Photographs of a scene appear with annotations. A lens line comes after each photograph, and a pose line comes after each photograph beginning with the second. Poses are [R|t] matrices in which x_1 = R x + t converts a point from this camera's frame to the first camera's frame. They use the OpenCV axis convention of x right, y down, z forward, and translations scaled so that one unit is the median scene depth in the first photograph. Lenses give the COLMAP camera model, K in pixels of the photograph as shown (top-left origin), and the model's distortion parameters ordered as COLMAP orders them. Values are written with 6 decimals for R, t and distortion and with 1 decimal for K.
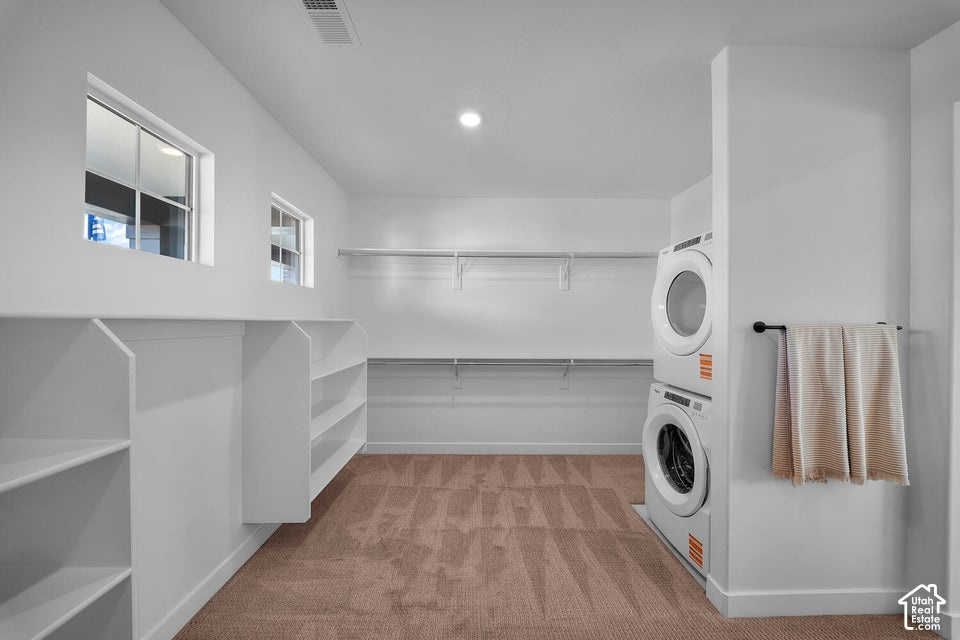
lens RADIAL K [[337.0, 0, 476.8], [0, 337.0, 320.9], [0, 0, 1]] dist [-0.003127, -0.003370]
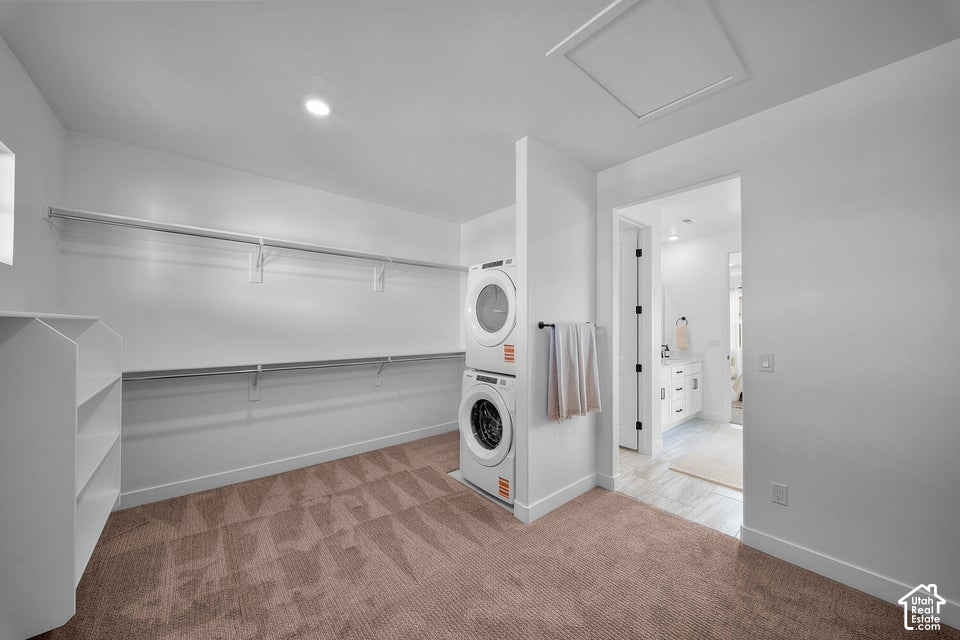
lens RADIAL K [[337.0, 0, 481.3], [0, 337.0, 315.1], [0, 0, 1]] dist [-0.003127, -0.003370]
pose [[0.774007, 0.016391, 0.632965, -0.230954], [-0.004675, 0.999786, -0.020173, 0.002768], [-0.633160, 0.012655, 0.773917, -0.016438]]
